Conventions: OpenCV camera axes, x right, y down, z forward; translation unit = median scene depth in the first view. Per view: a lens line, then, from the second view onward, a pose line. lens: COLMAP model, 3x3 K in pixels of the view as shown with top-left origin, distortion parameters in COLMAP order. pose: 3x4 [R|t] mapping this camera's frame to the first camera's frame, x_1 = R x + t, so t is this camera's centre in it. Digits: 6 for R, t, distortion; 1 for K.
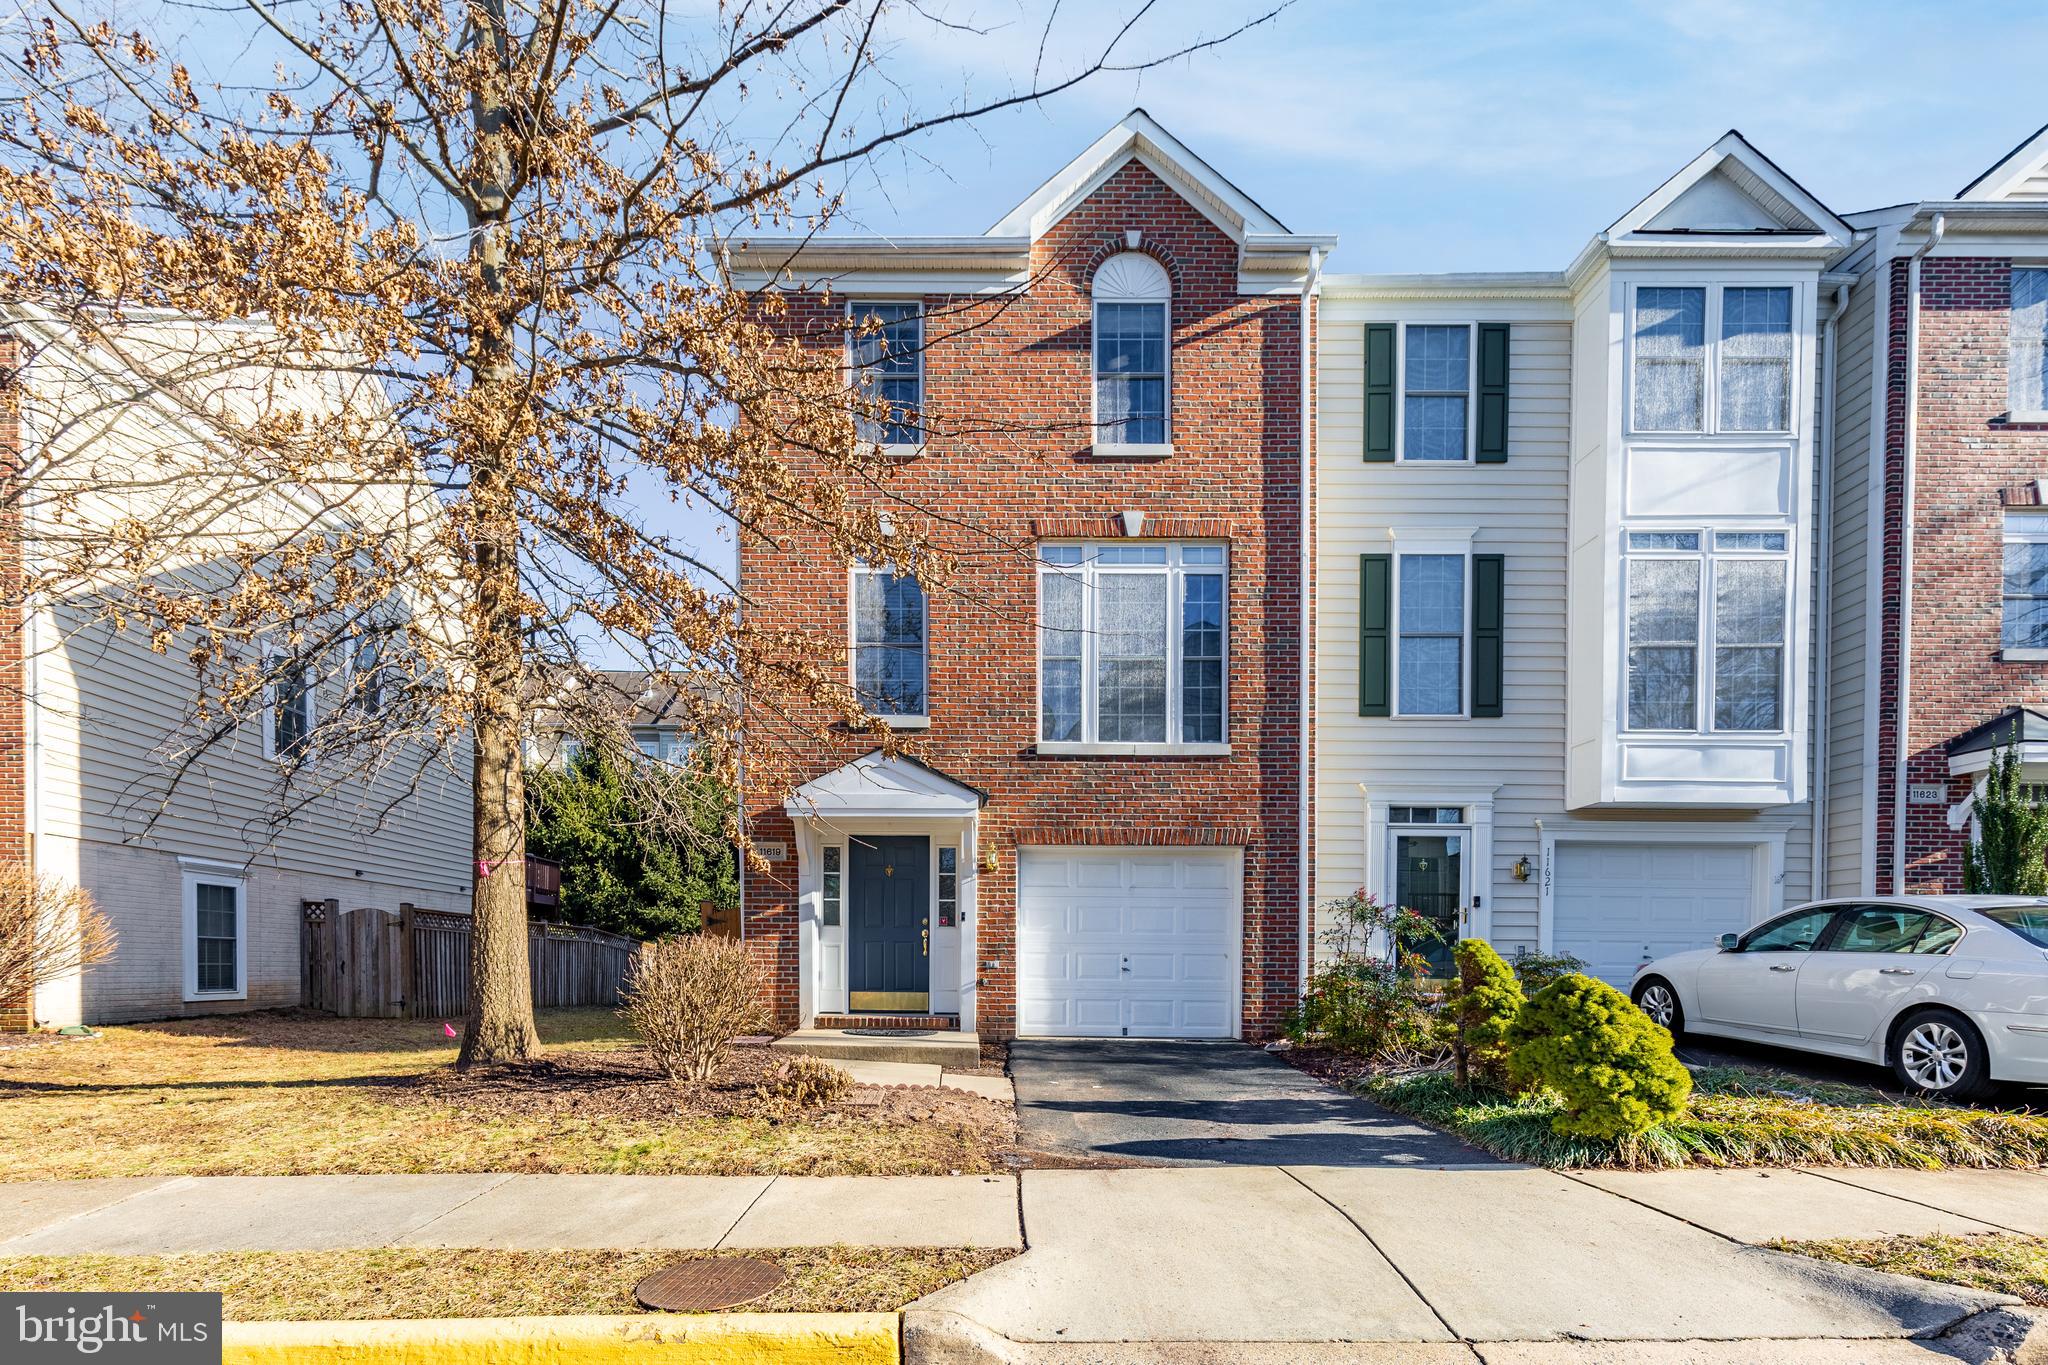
lens RADIAL K [[918.9, 0, 1017.9], [0, 918.9, 685.9], [0, 0, 1]] dist [0.007983, -0.002585]
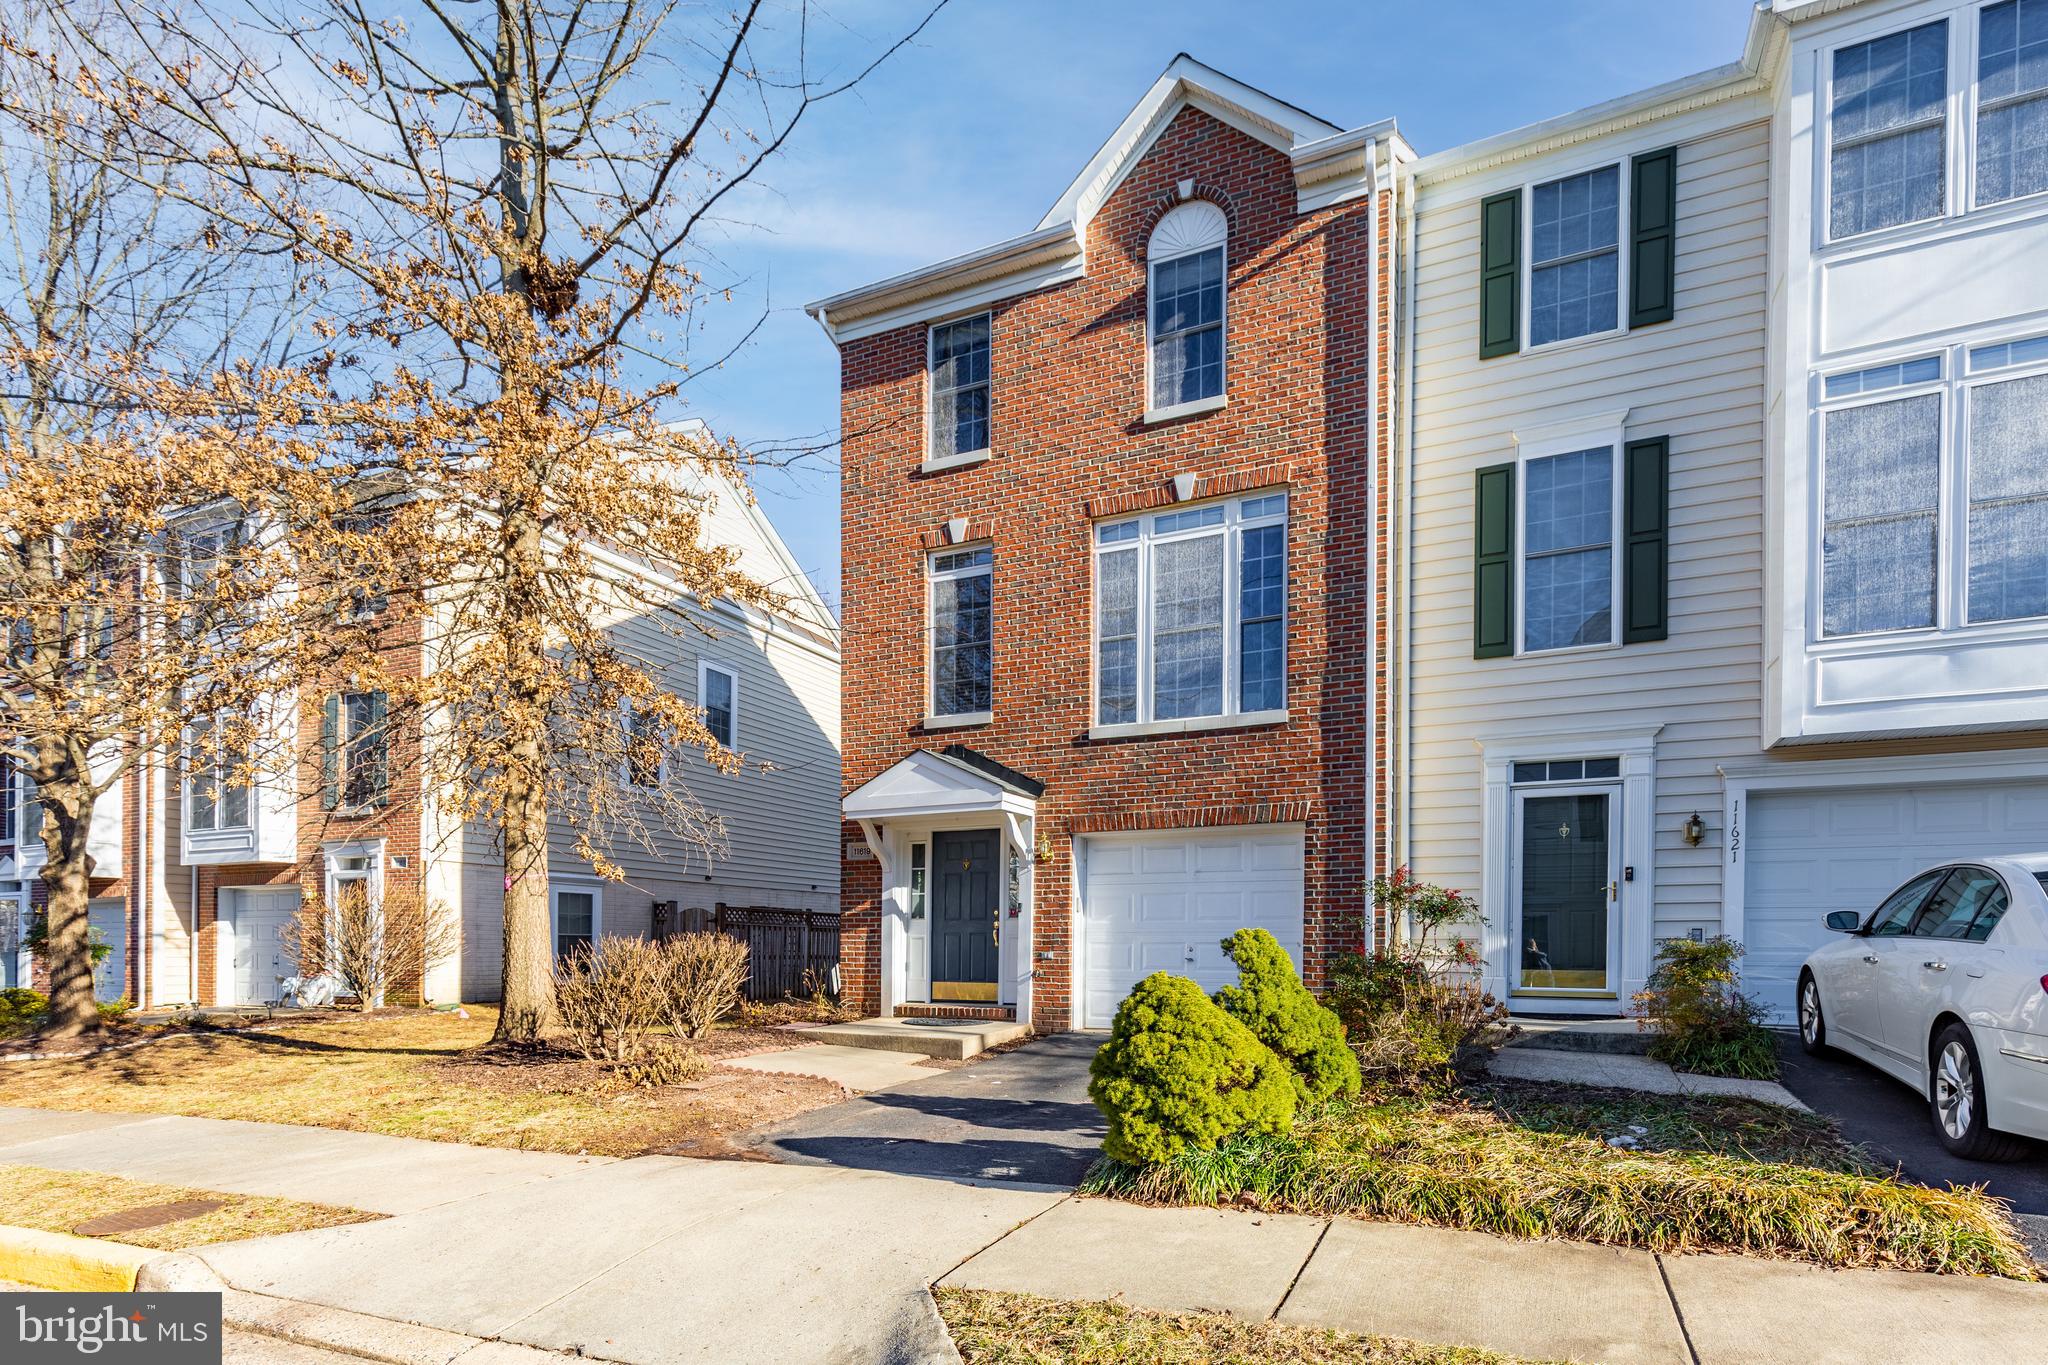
lens RADIAL K [[918.9, 0, 995.4], [0, 918.9, 650.5], [0, 0, 1]] dist [0.007983, -0.002585]
pose [[0.923912, -0.124710, -0.361709, 0.282555], [0.117108, 0.992190, -0.042959, 0.009635], [0.364242, -0.002669, 0.931301, 0.045081]]
